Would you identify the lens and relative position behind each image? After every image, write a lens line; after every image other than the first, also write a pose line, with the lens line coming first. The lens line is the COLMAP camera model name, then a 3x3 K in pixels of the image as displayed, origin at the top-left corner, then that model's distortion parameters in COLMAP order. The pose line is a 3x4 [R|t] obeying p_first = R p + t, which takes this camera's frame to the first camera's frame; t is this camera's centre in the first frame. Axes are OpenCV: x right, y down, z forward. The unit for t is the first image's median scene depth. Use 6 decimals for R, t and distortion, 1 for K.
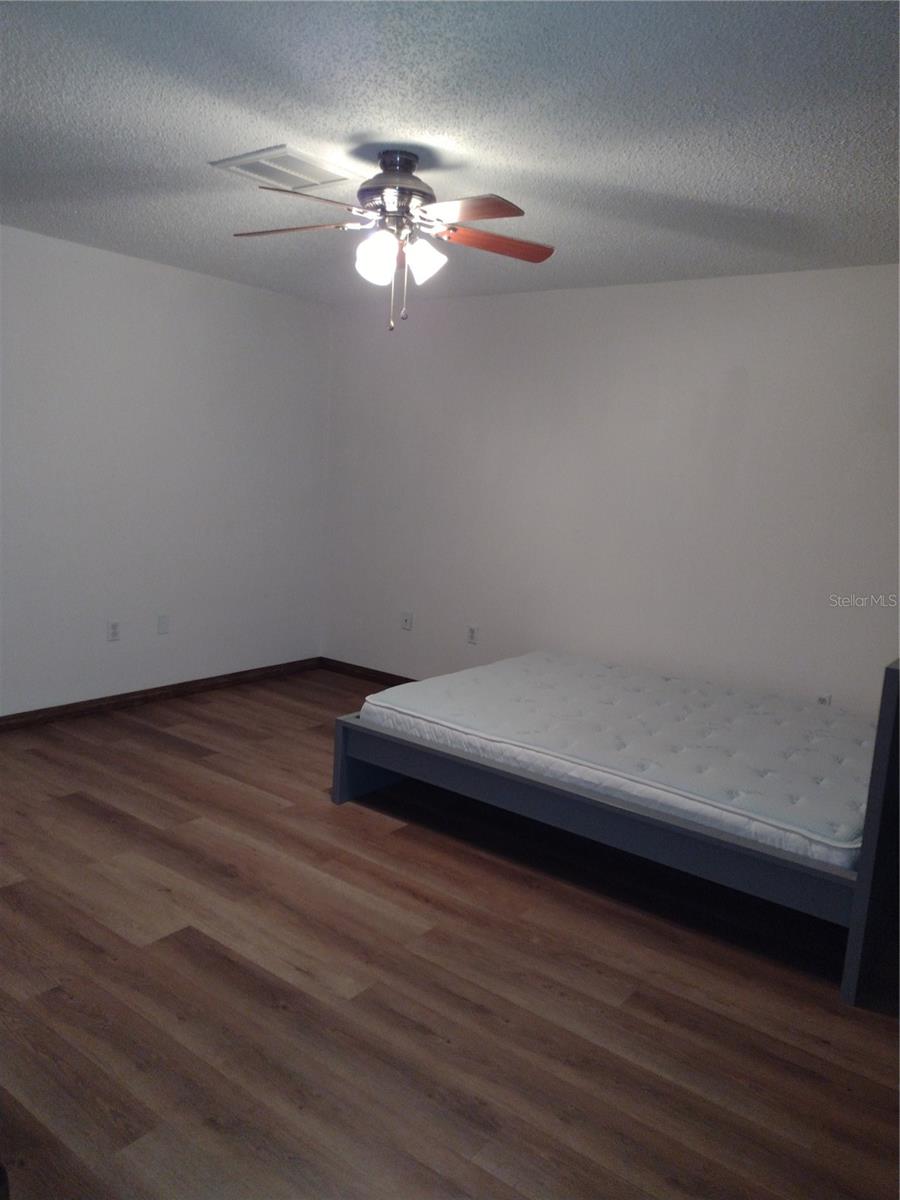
lens RADIAL K [[890.0, 0, 455.5], [0, 890.0, 595.0], [0, 0, 1]] dist [0.056240, -0.064029]
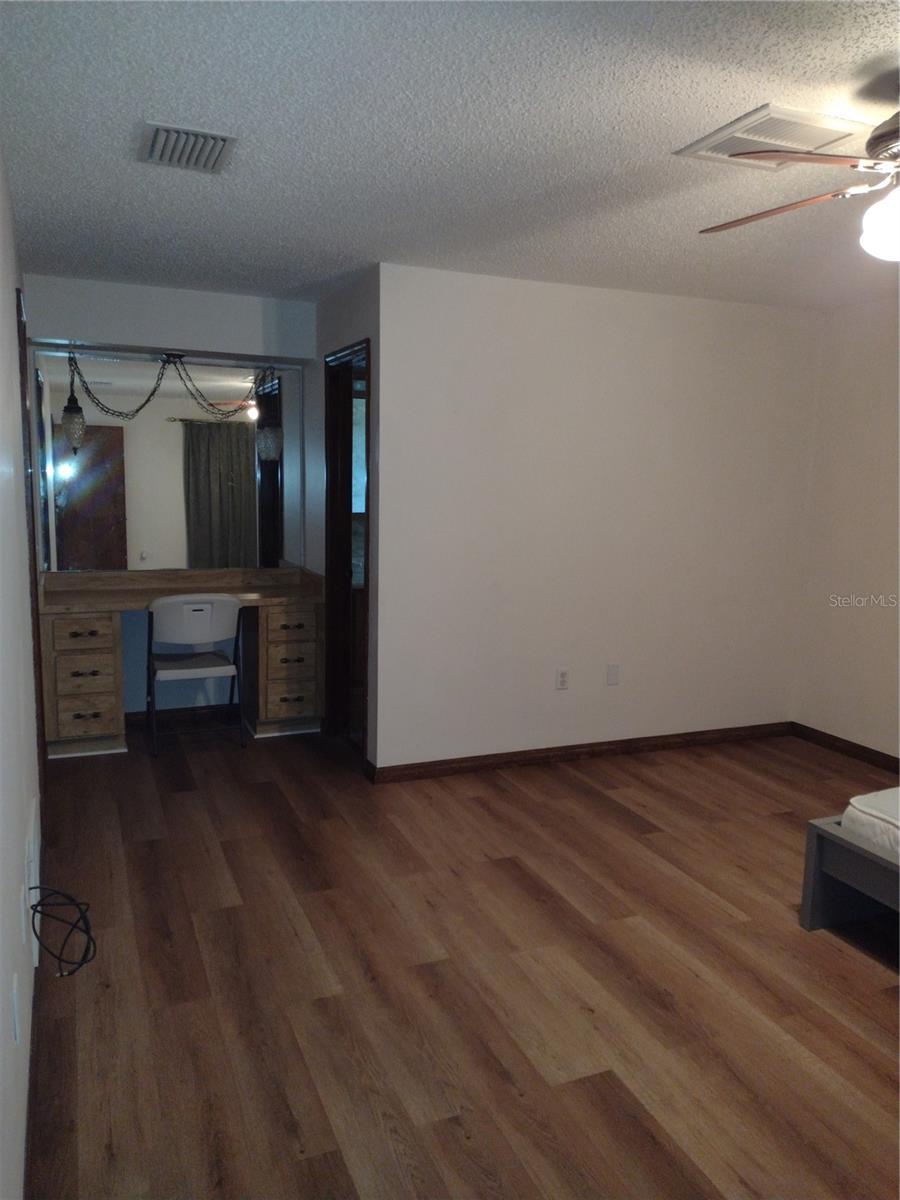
lens RADIAL K [[890.0, 0, 445.5], [0, 890.0, 600.4], [0, 0, 1]] dist [0.056240, -0.064029]
pose [[0.864825, 0.029952, -0.501179, -0.022723], [-0.043165, 0.998959, -0.014784, -0.038083], [0.500214, 0.034419, 0.865218, 0.171088]]
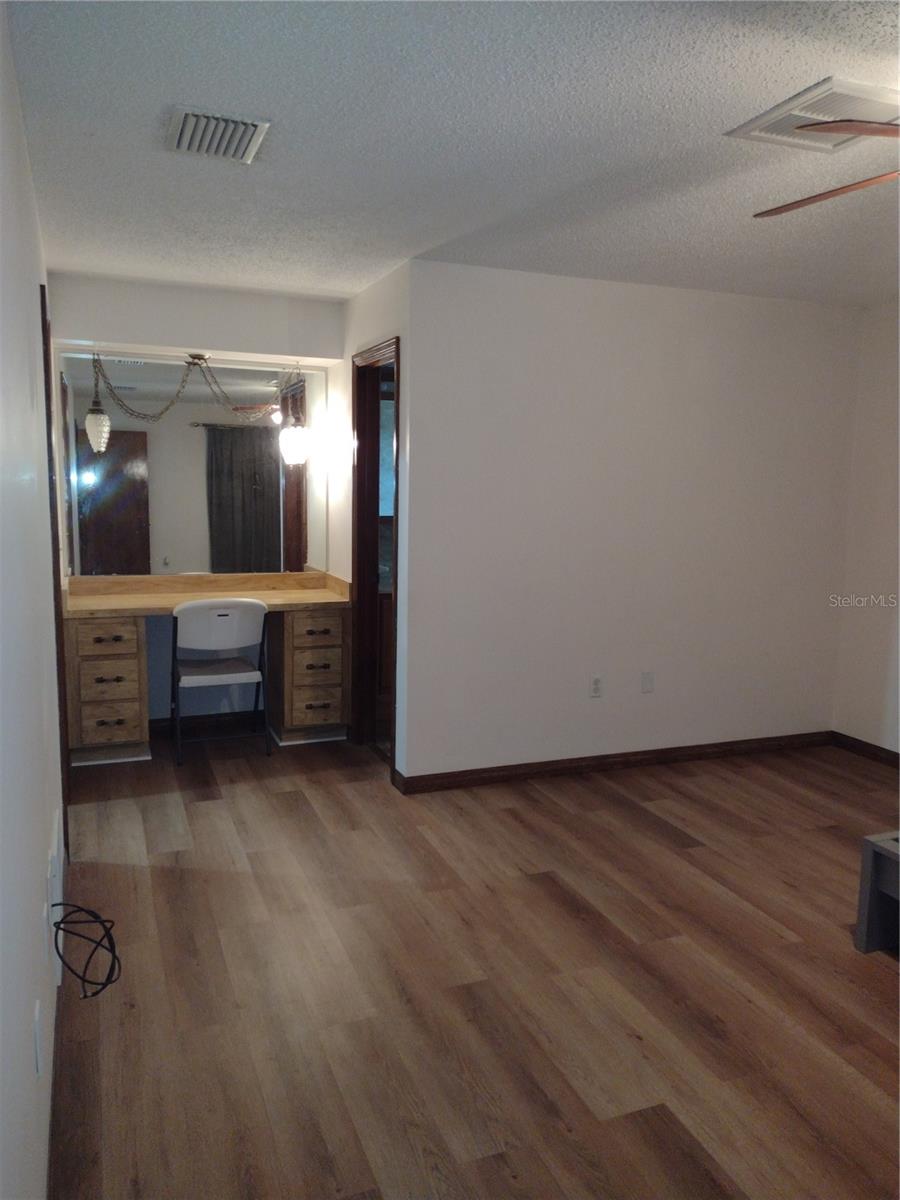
lens RADIAL K [[890.0, 0, 444.0], [0, 890.0, 600.6], [0, 0, 1]] dist [0.056240, -0.064029]
pose [[0.853043, 0.026803, -0.521151, -0.056123], [-0.044002, 0.998818, -0.020654, -0.035706], [0.519982, 0.040550, 0.853214, 0.194376]]
